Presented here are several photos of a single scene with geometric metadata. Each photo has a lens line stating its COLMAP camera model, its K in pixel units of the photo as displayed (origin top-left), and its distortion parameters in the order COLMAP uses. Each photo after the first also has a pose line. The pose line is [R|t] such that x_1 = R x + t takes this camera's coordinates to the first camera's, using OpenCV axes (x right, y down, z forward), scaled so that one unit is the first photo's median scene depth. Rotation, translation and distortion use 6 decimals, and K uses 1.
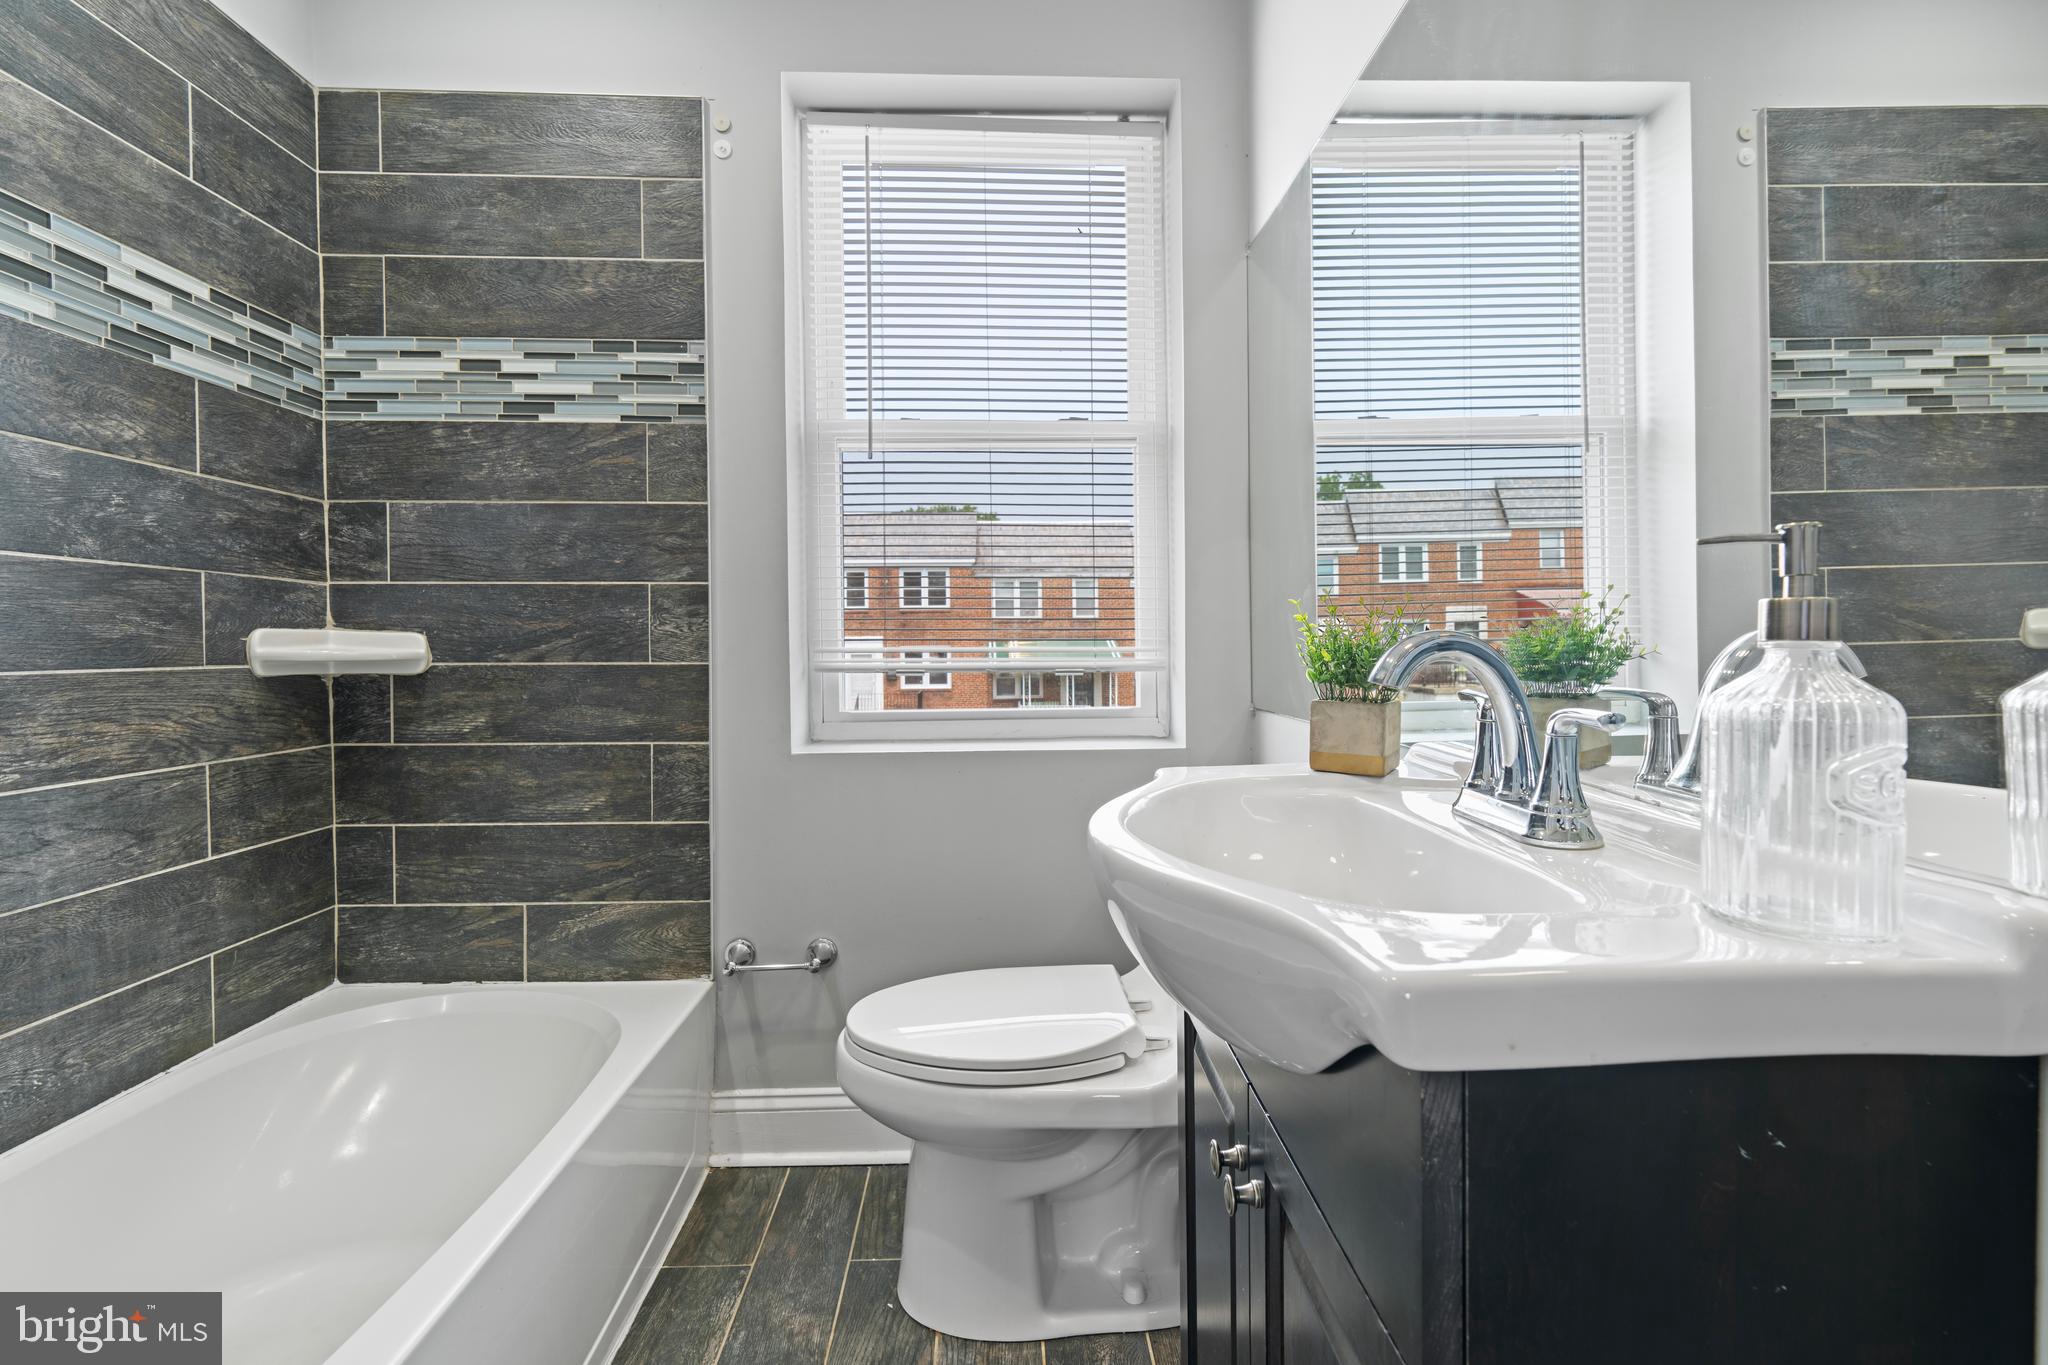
lens RADIAL K [[955.6, 0, 1028.7], [0, 955.6, 662.4], [0, 0, 1]] dist [-0.005218, 0.000154]
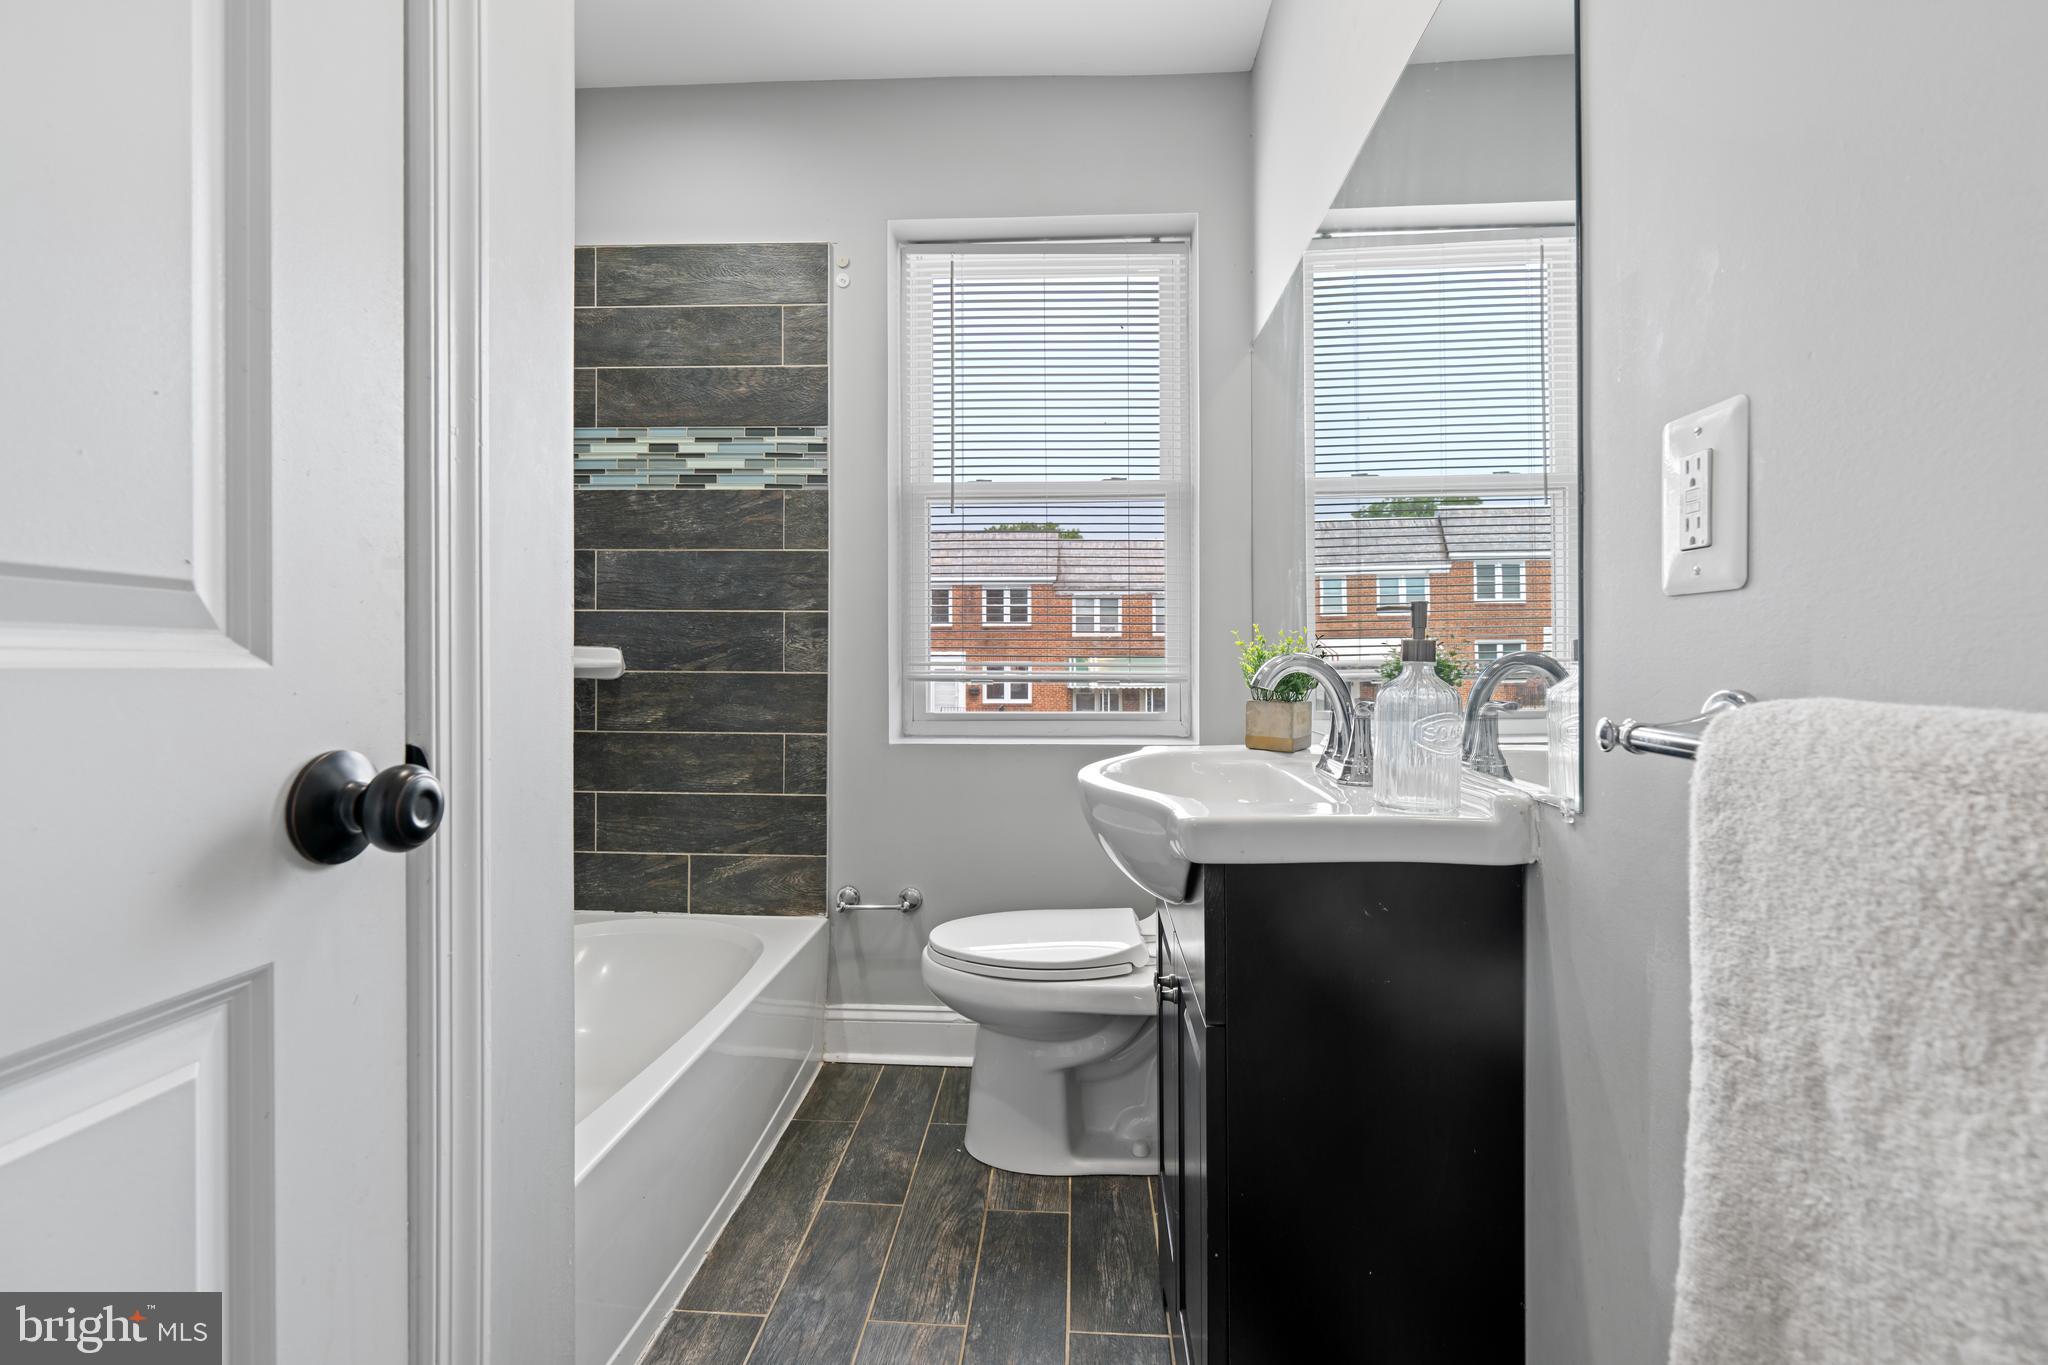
lens RADIAL K [[955.6, 0, 1019.7], [0, 955.6, 677.7], [0, 0, 1]] dist [-0.005218, 0.000154]
pose [[0.995393, 0.010859, -0.095267, 0.050324], [-0.010983, 0.999939, -0.000777, 0.005508], [0.095253, 0.001820, 0.995451, -0.273934]]
